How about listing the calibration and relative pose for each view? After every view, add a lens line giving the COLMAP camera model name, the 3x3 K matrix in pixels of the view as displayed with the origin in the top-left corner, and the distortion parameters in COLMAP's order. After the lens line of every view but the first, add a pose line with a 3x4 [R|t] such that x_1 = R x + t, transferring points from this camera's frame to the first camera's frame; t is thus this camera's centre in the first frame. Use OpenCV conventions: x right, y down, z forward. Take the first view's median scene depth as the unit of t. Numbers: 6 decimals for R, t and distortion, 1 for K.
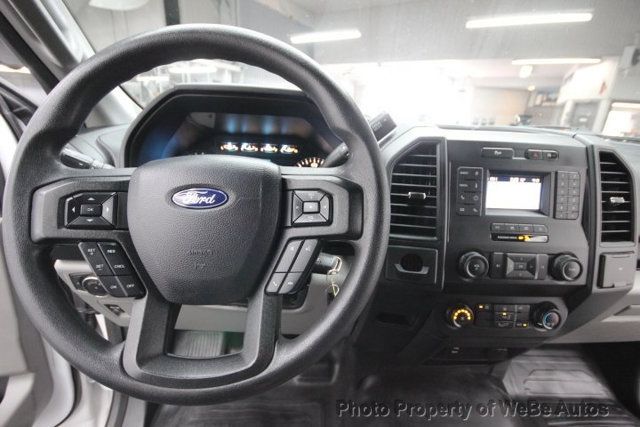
lens RADIAL K [[299.0, 0, 319.4], [0, 299.0, 224.2], [0, 0, 1]] dist [-0.012027, -0.000700]
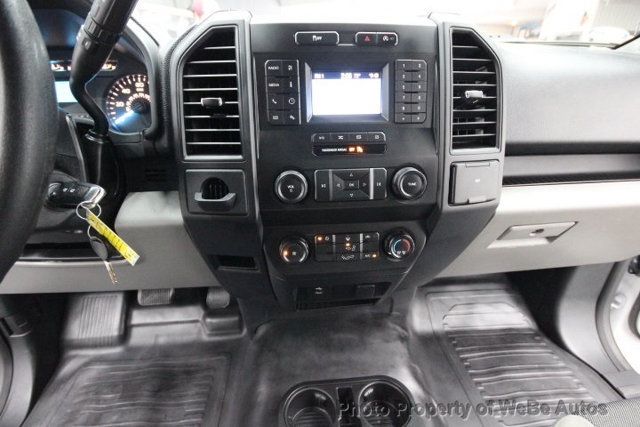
lens RADIAL K [[299.0, 0, 319.4], [0, 299.0, 224.2], [0, 0, 1]] dist [-0.012027, -0.000700]
pose [[0.996605, -0.072955, 0.038170, 0.441747], [0.066914, 0.987769, 0.140834, 0.101618], [-0.047978, -0.137801, 0.989297, 0.144761]]
